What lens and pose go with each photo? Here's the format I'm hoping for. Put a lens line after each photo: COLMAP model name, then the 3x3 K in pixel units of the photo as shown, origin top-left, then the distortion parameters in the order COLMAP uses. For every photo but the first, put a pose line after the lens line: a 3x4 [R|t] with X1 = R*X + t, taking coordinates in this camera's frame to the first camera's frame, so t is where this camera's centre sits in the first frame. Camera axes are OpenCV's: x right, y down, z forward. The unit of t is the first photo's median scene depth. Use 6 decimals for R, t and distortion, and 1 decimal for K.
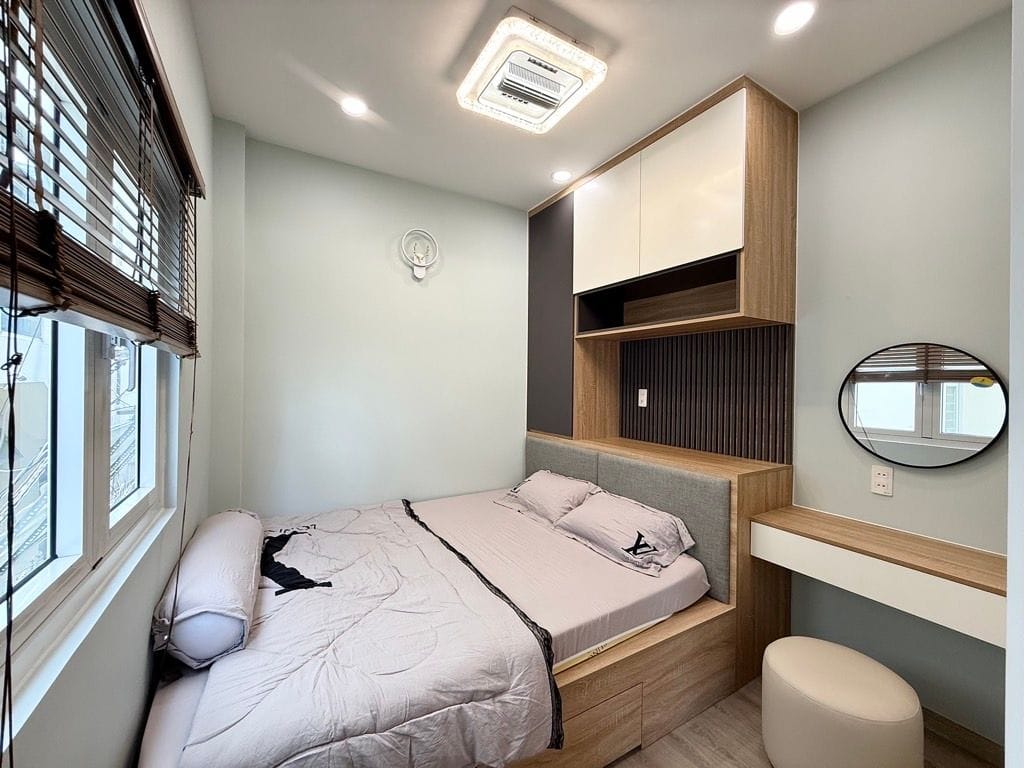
lens RADIAL K [[407.7, 0, 508.9], [0, 407.7, 382.5], [0, 0, 1]] dist [-0.000635, 0.000006]
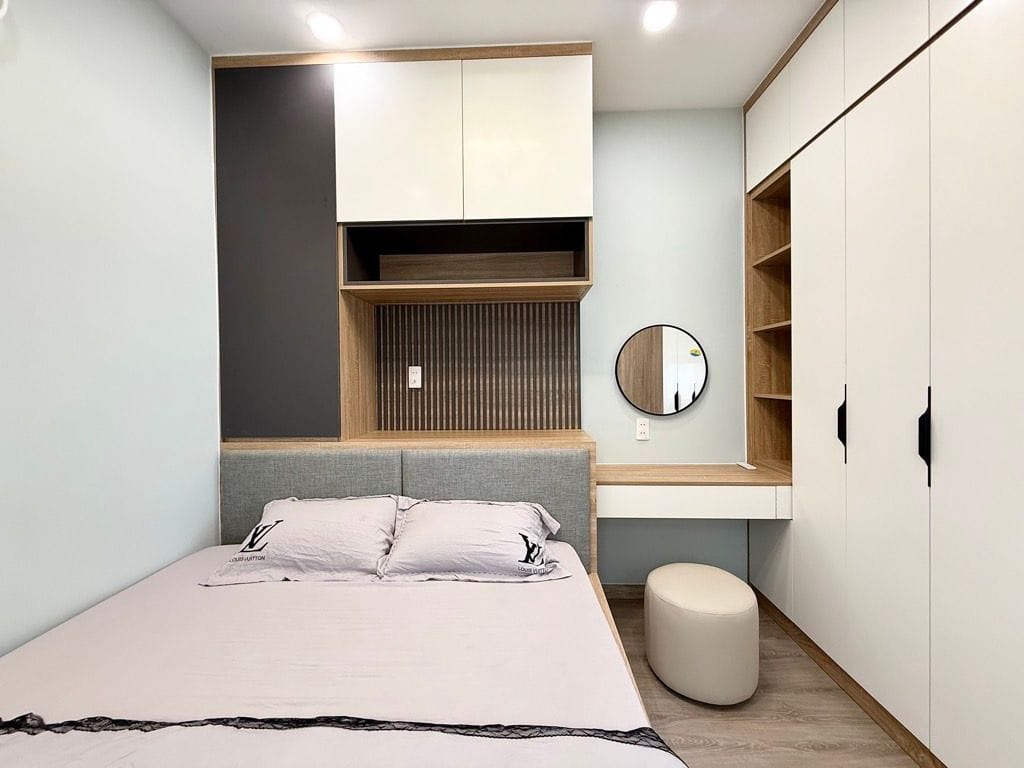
lens RADIAL K [[407.7, 0, 508.9], [0, 407.7, 382.5], [0, 0, 1]] dist [-0.000635, 0.000006]
pose [[0.540526, -0.026973, 0.840895, -0.303215], [0.016977, 0.999632, 0.021153, 0.041388], [-0.841156, 0.002842, 0.540785, 0.483264]]
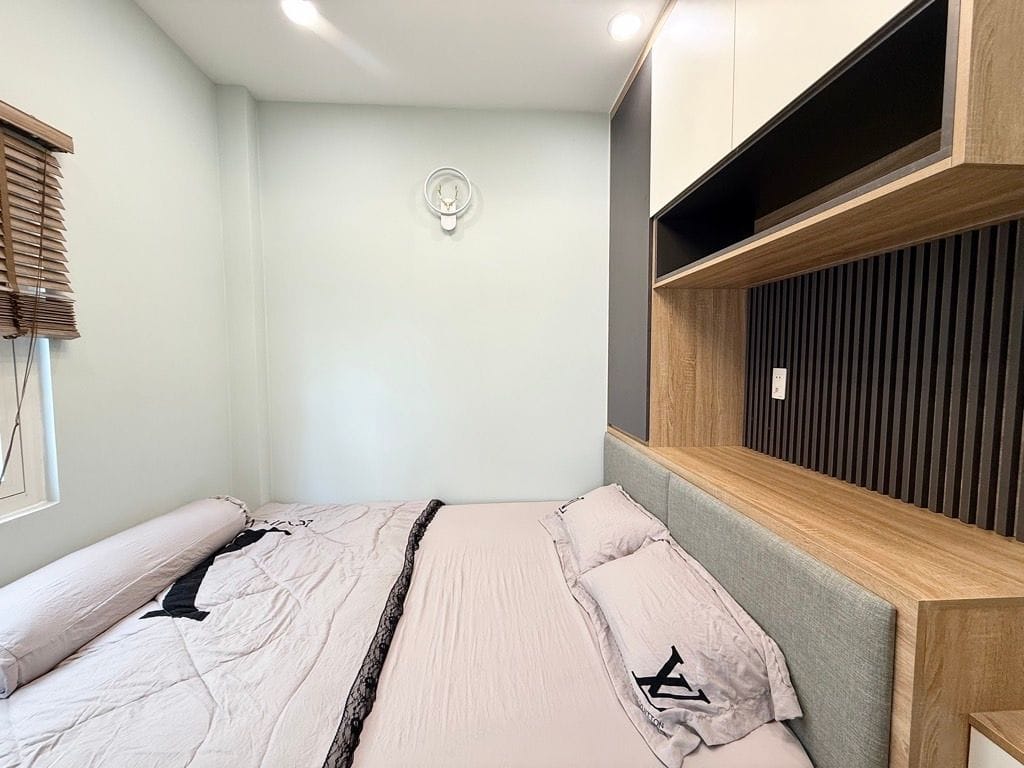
lens RADIAL K [[407.7, 0, 508.9], [0, 407.7, 382.5], [0, 0, 1]] dist [-0.000635, 0.000006]
pose [[0.891951, 0.013320, -0.451937, 0.298228], [0.013446, 0.998342, 0.055962, -0.000511], [0.451933, -0.055992, 0.890293, 0.386568]]
